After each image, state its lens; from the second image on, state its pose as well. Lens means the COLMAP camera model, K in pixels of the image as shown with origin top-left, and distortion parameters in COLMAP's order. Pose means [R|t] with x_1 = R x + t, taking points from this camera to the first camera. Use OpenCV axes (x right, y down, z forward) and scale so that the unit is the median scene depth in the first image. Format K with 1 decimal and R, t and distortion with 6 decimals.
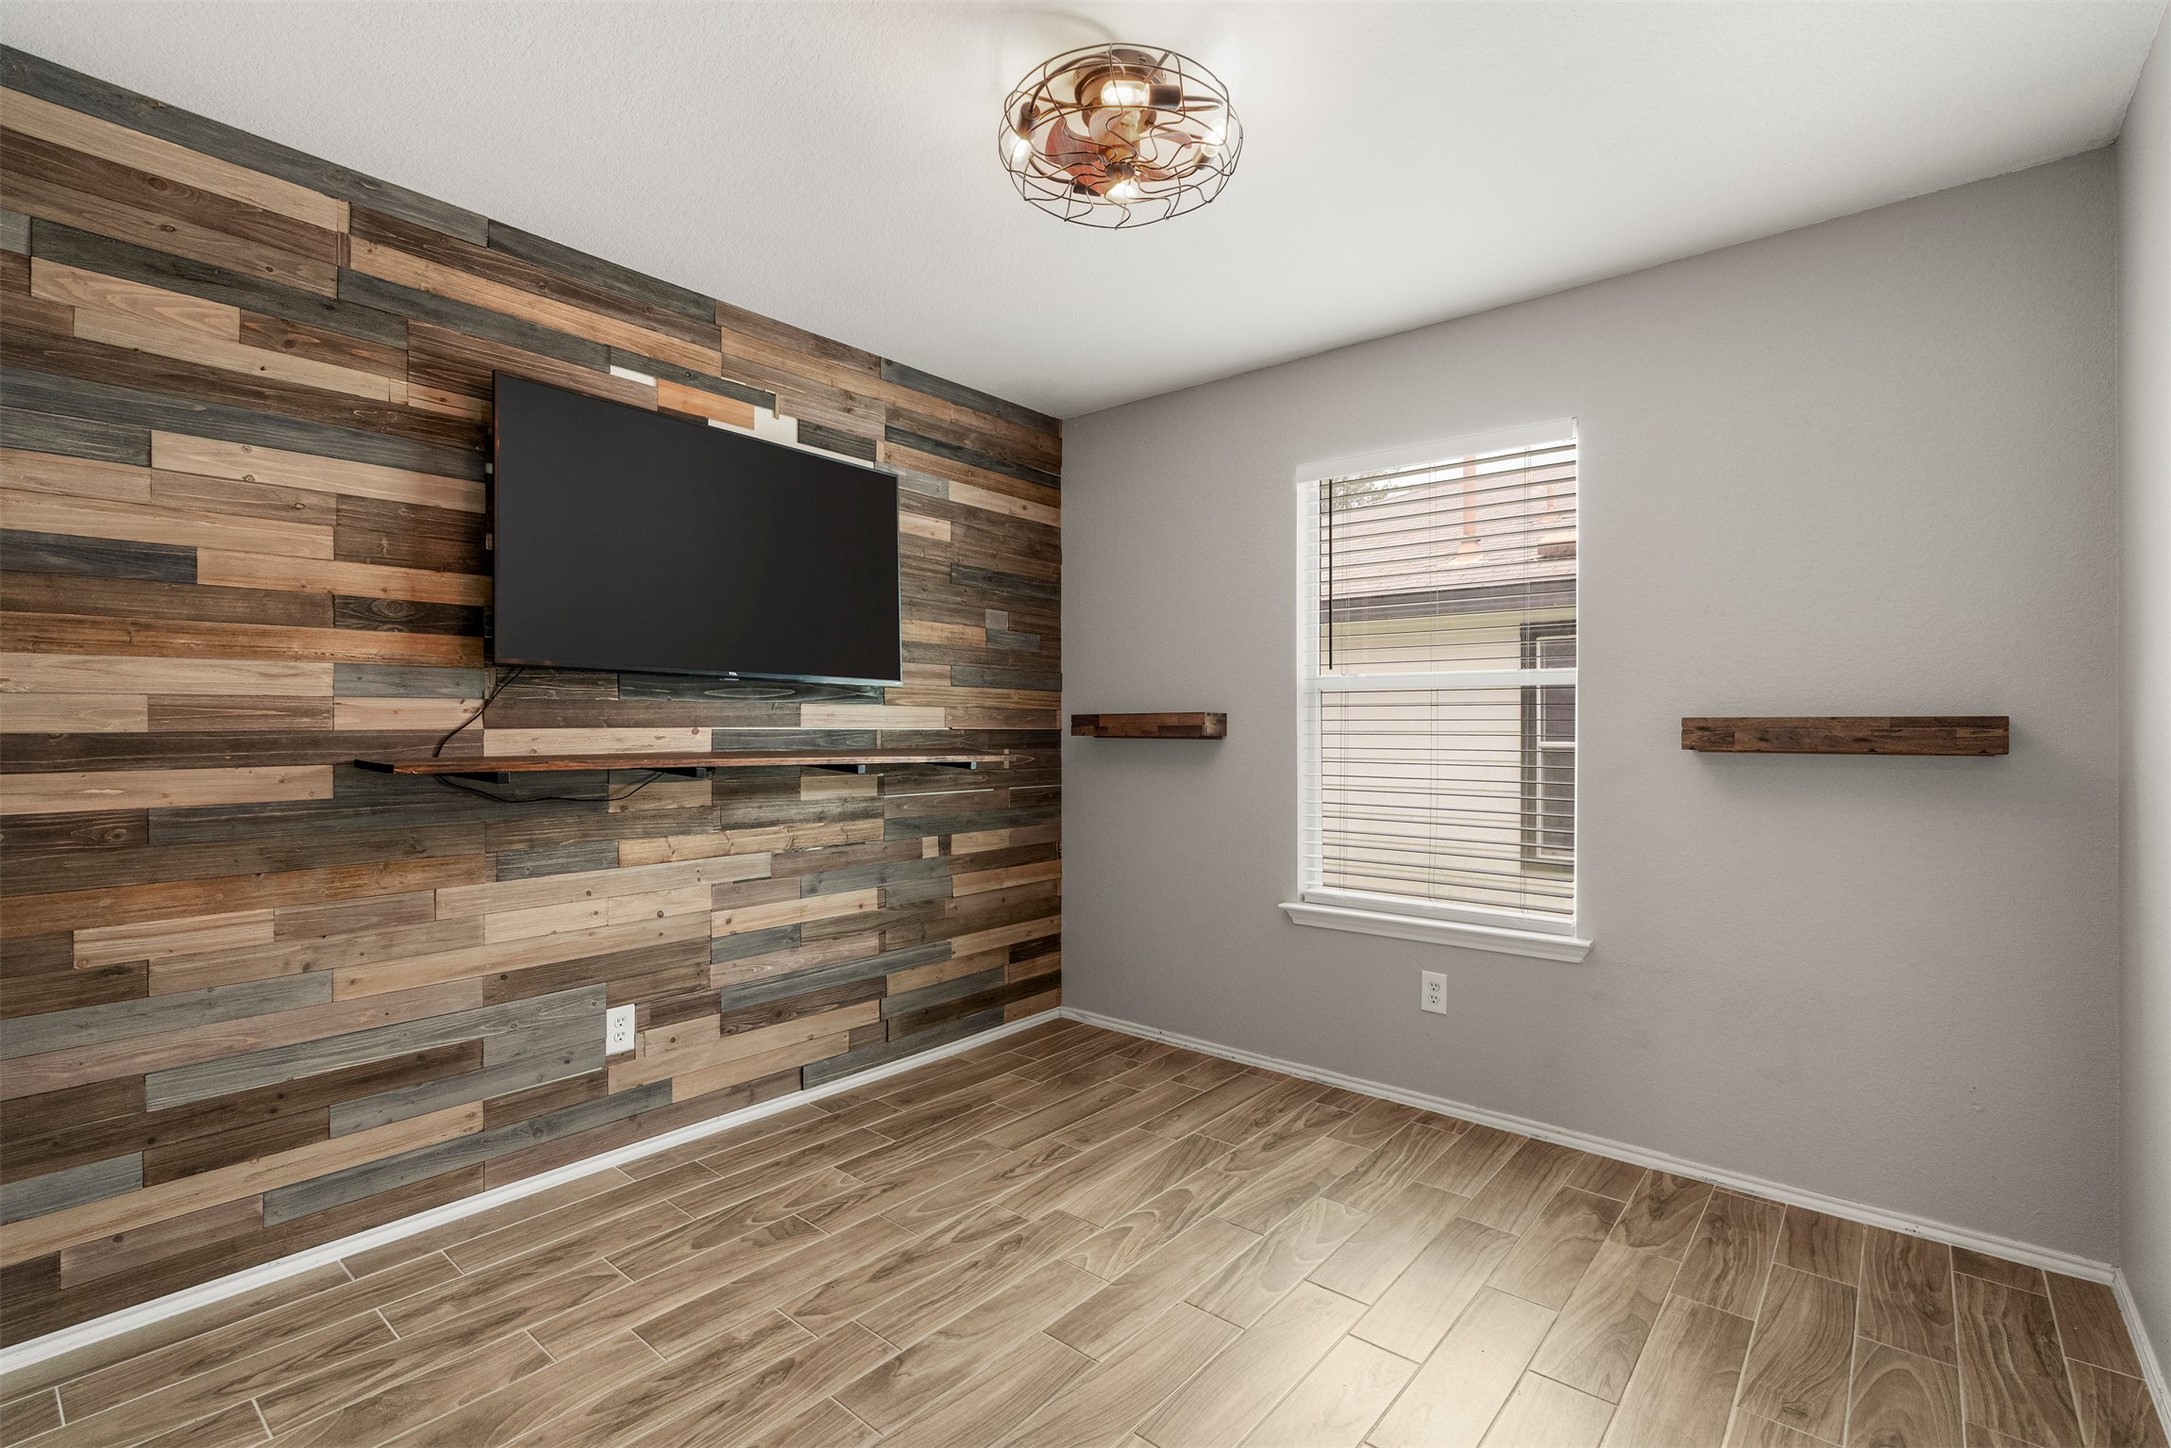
lens RADIAL K [[982.6, 0, 1099.1], [0, 982.6, 716.3], [0, 0, 1]] dist [0.002892, 0.000972]
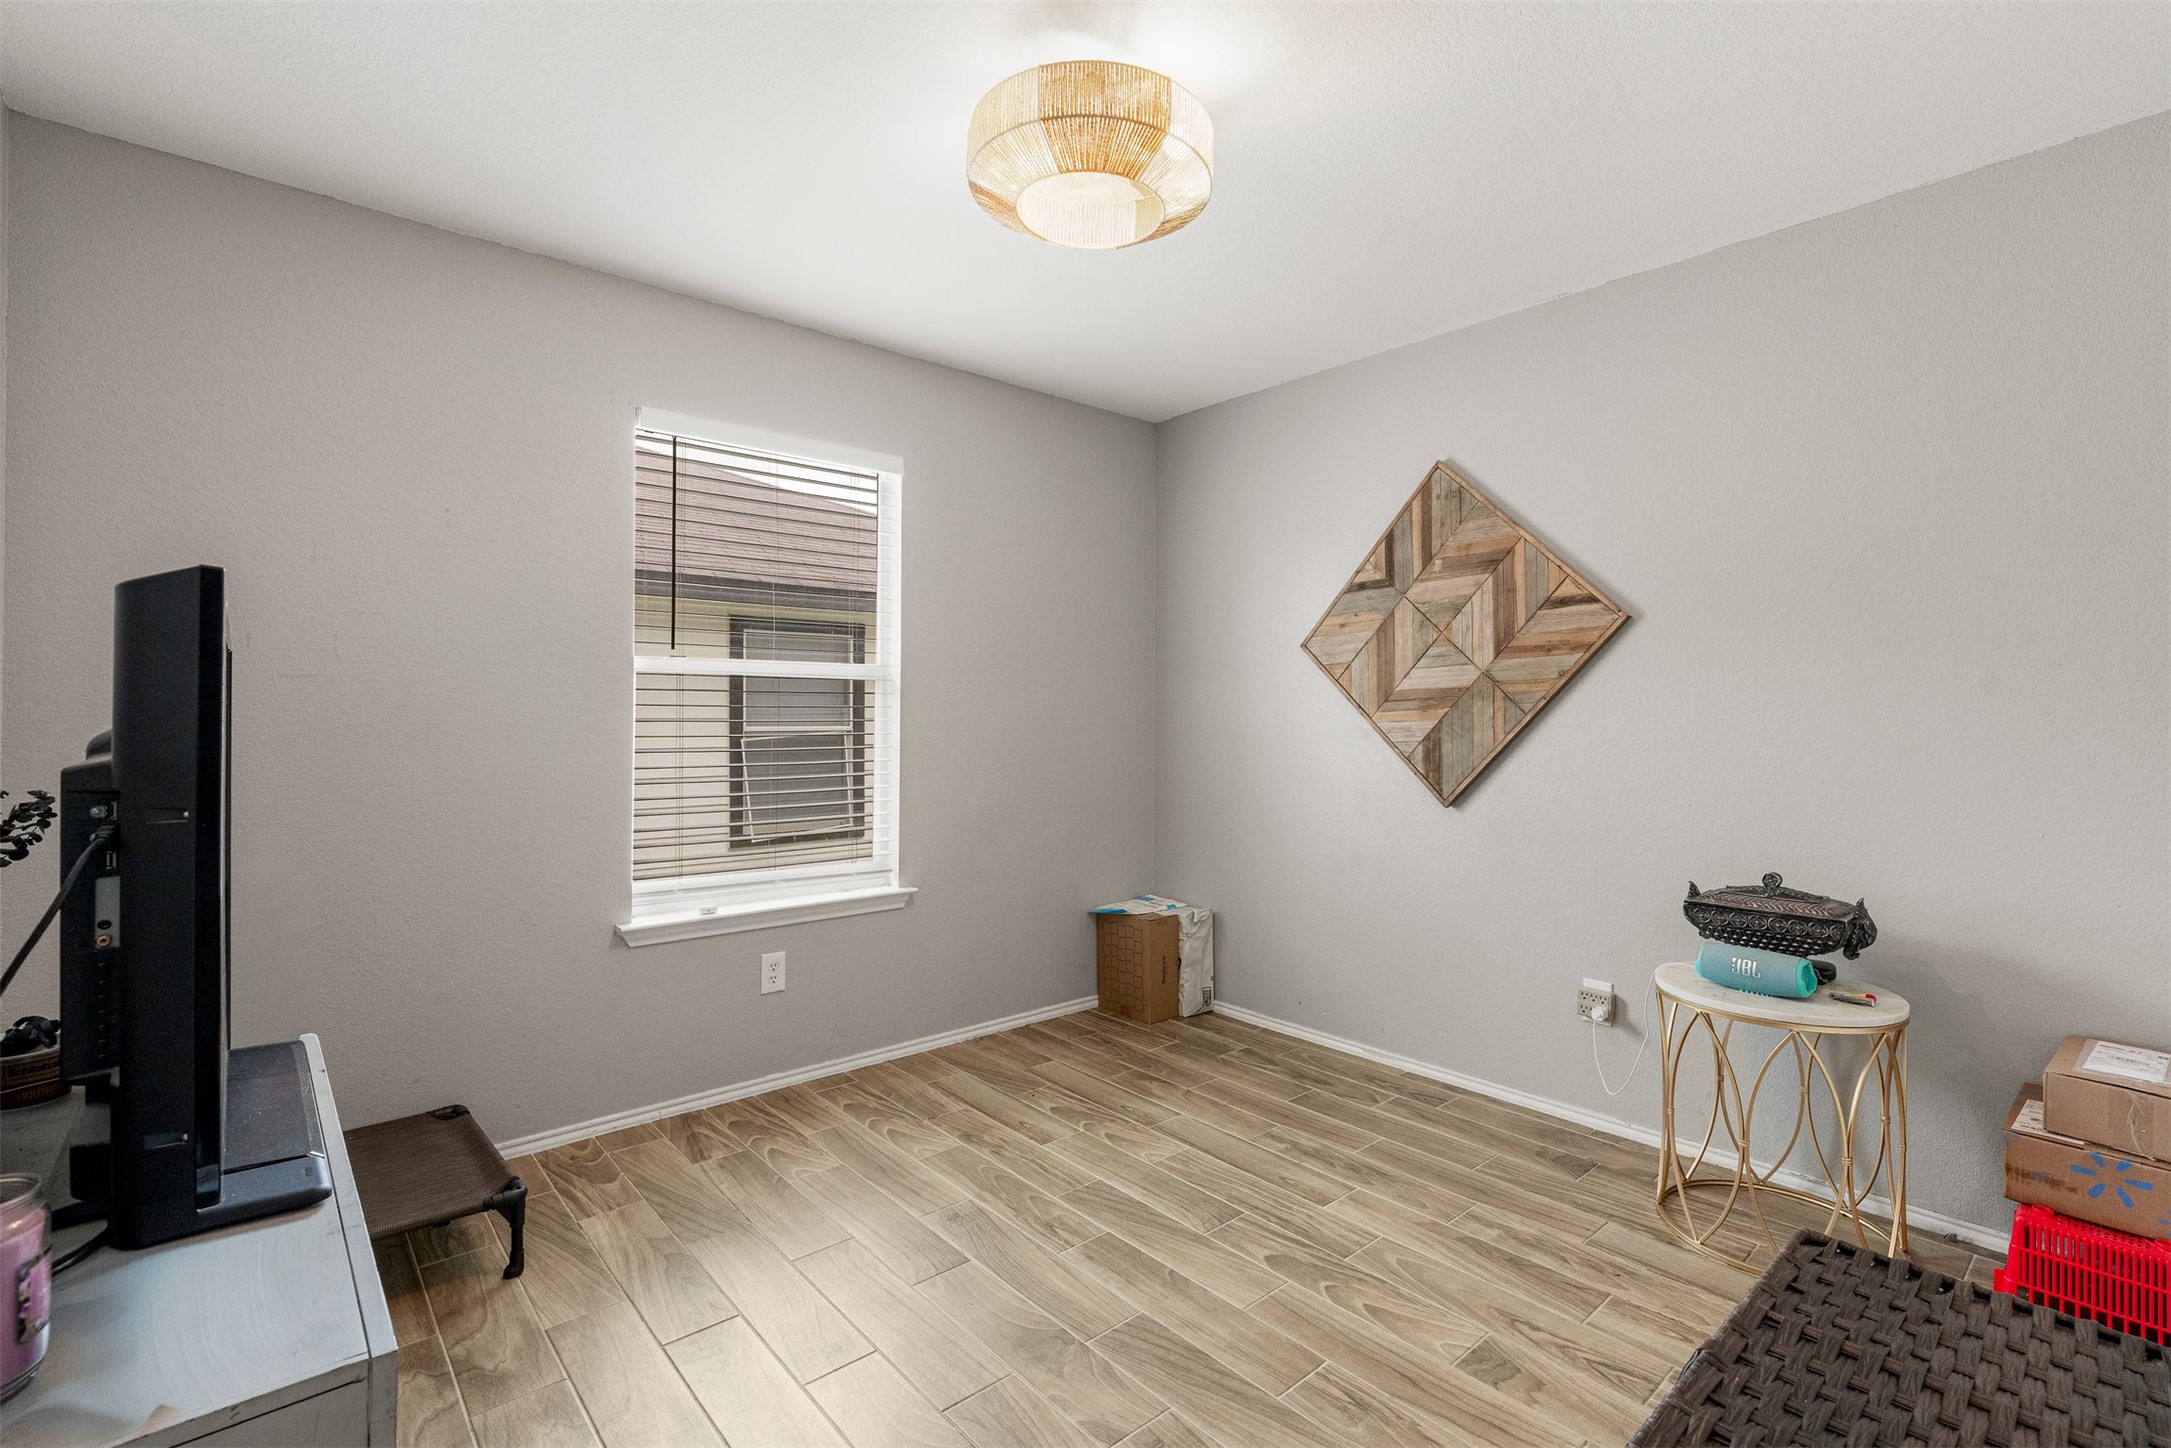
lens RADIAL K [[982.6, 0, 1090.9], [0, 982.6, 712.5], [0, 0, 1]] dist [0.002892, 0.000972]
pose [[0.179858, -0.002150, 0.983690, -0.535758], [-0.005307, 0.999981, 0.003156, 0.004508], [-0.983678, -0.005788, 0.179844, 0.435276]]
